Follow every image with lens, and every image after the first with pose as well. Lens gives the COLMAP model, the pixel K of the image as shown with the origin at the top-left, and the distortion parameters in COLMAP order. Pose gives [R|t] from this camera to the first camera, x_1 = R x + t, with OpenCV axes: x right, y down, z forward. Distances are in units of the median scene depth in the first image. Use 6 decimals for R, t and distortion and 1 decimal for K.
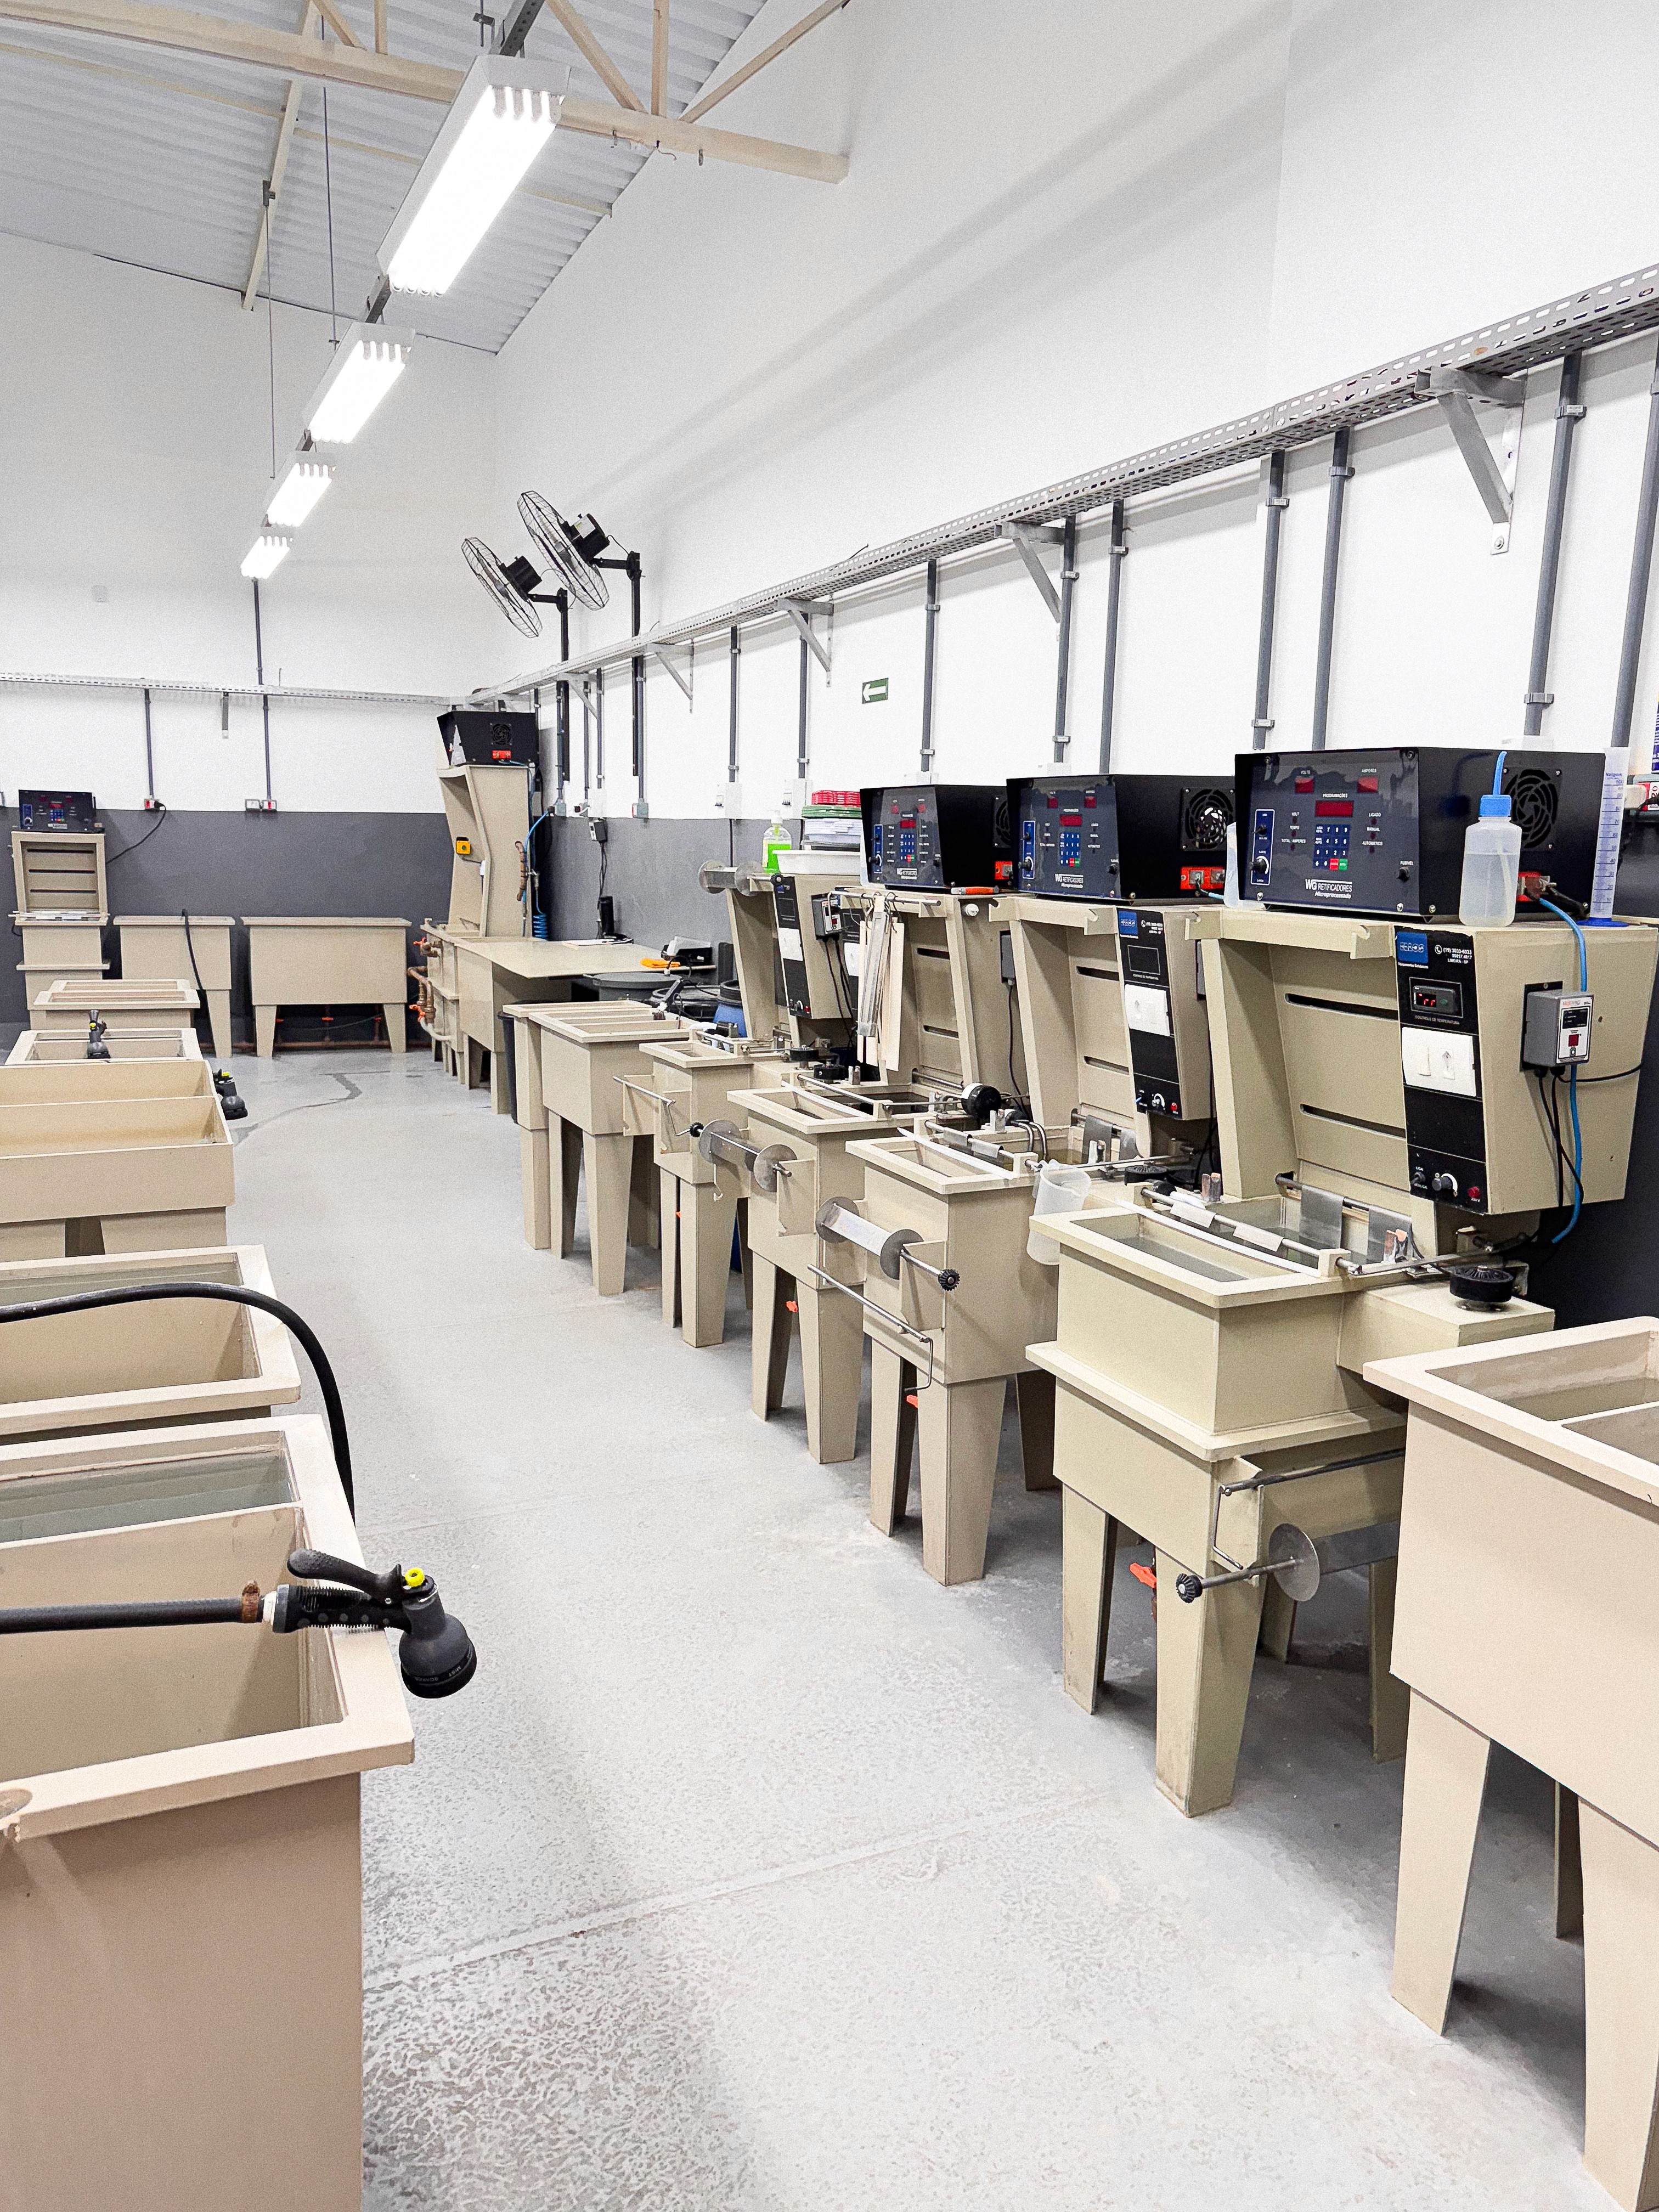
lens RADIAL K [[1556.3, 0, 827.5], [0, 1556.3, 1094.8], [0, 0, 1]] dist [0.026945, 0.001996]
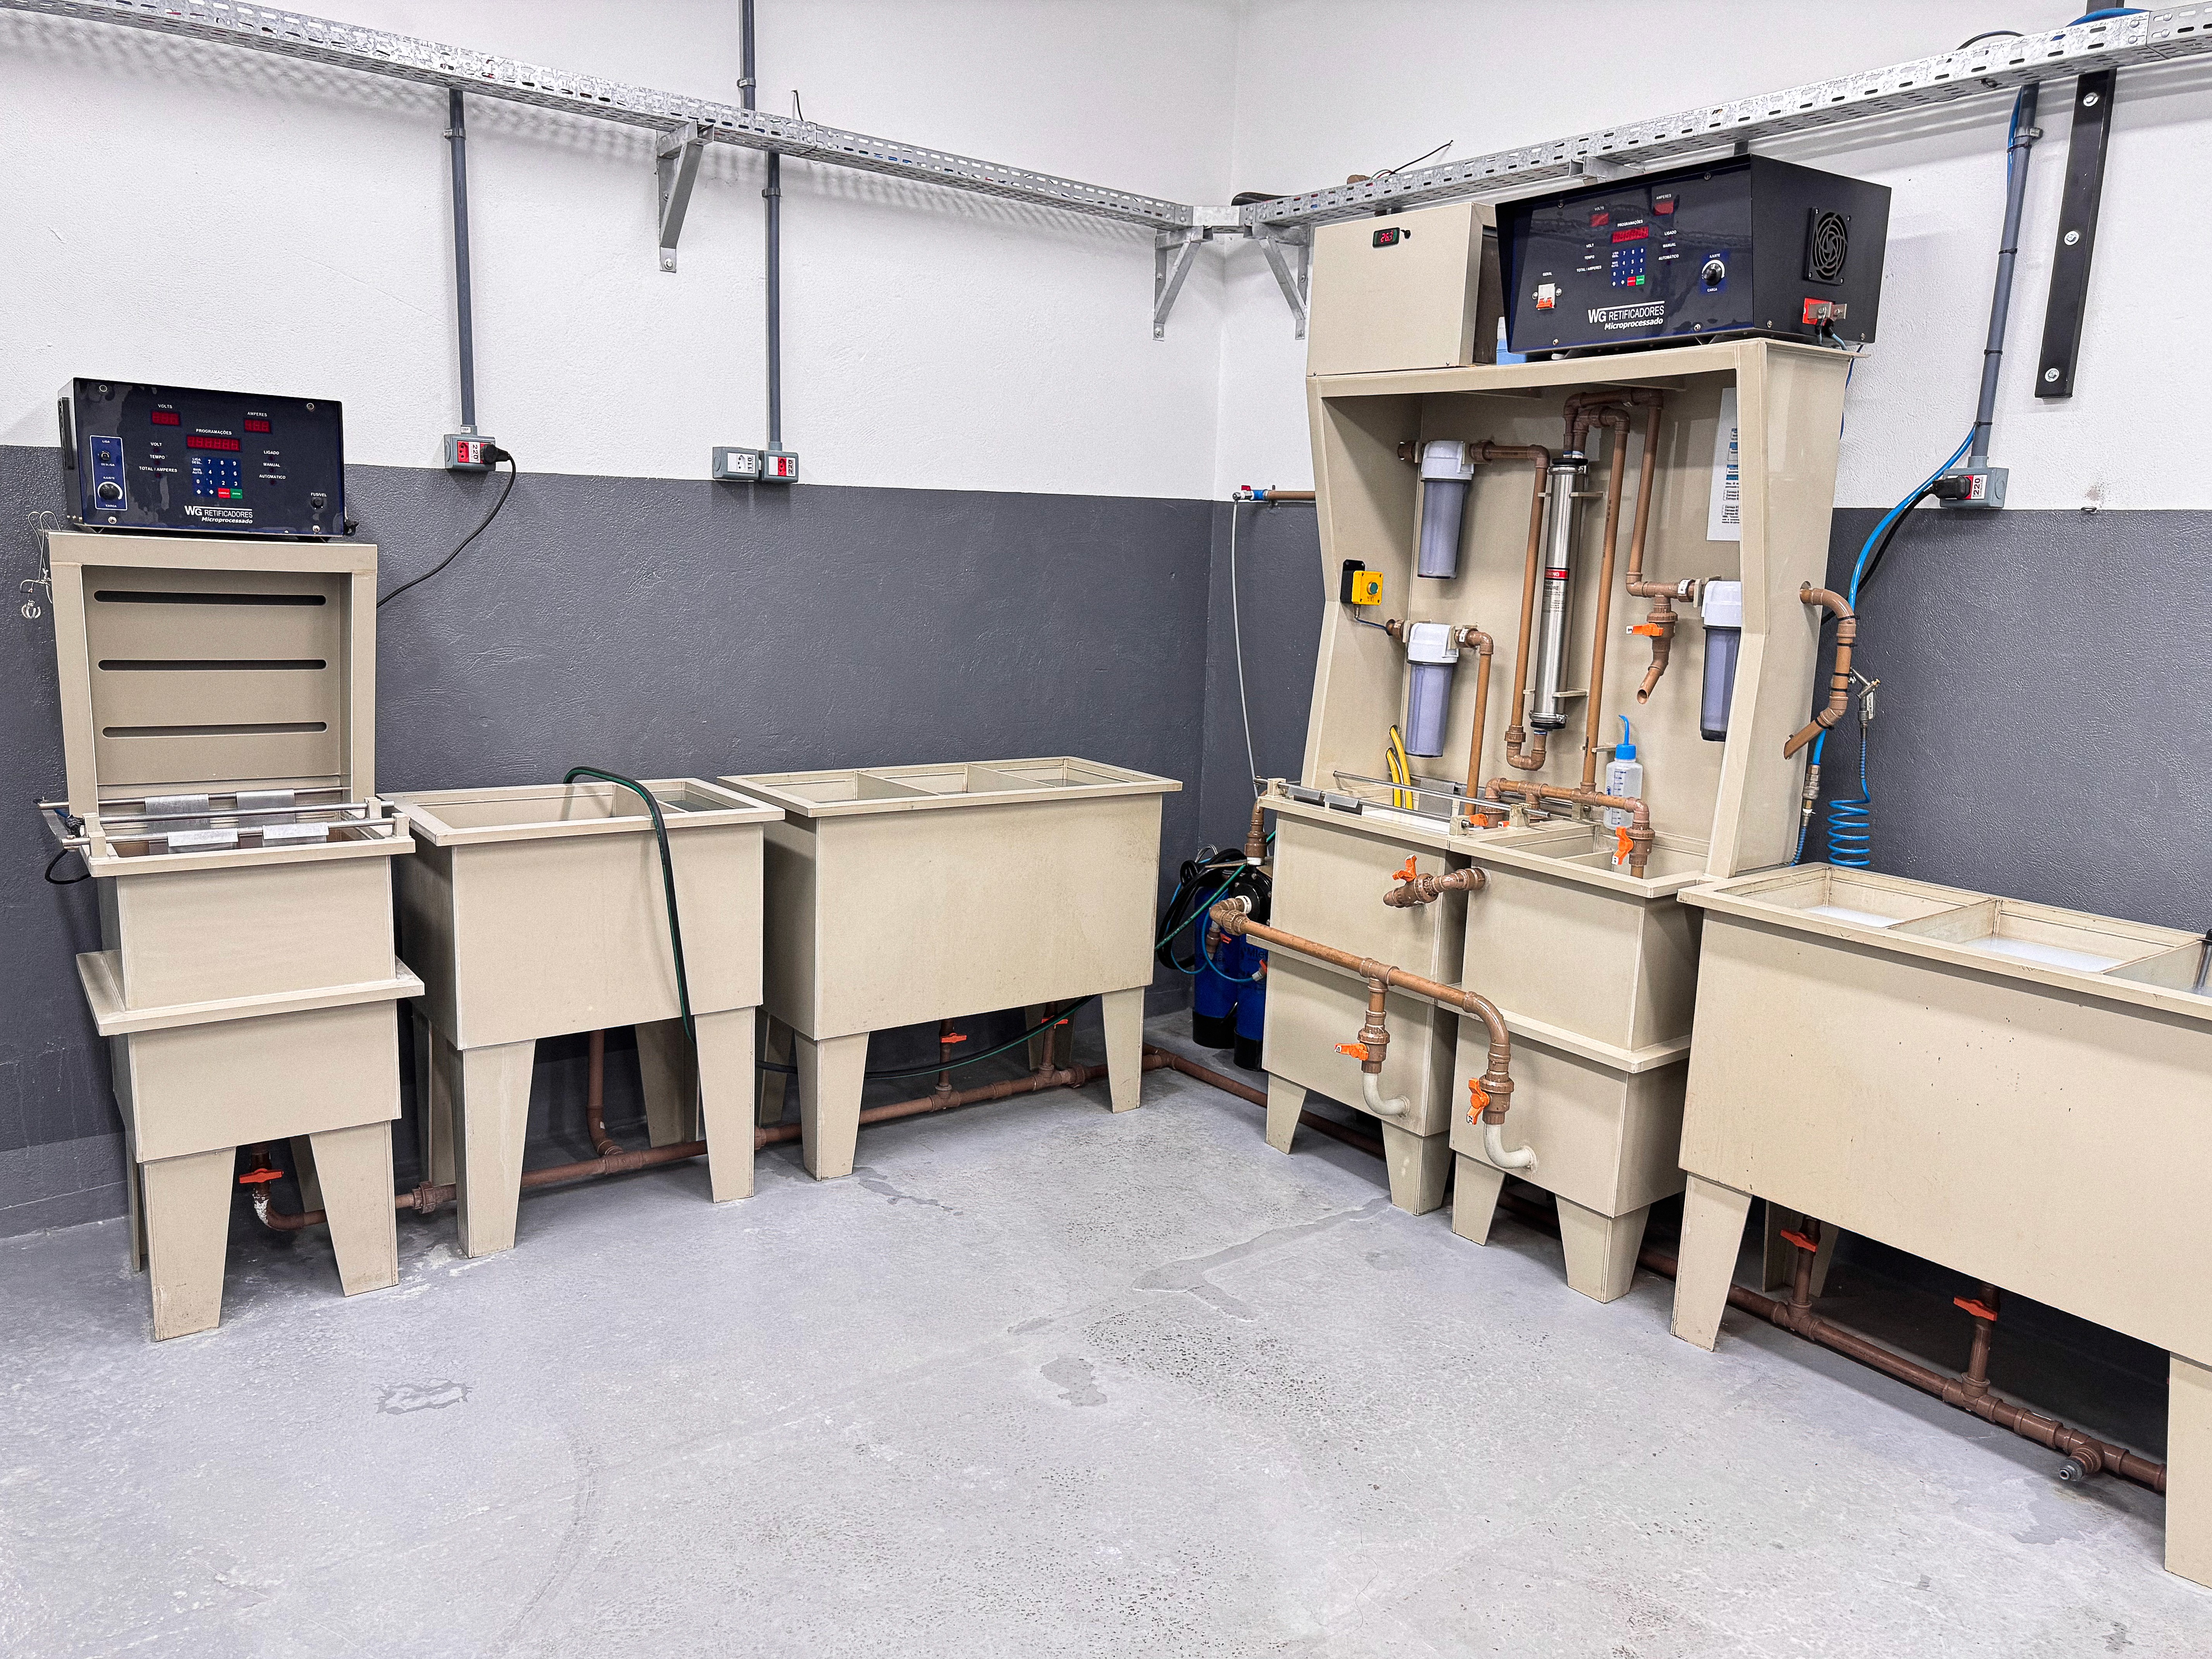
lens RADIAL K [[1556.3, 0, 1104.7], [0, 1556.3, 834.9], [0, 0, 1]] dist [0.026945, 0.001996]
pose [[0.981095, -0.019181, 0.192575, -0.364855], [0.012979, 0.999357, 0.033417, -0.112703], [-0.193092, -0.030286, 0.980713, 0.640382]]
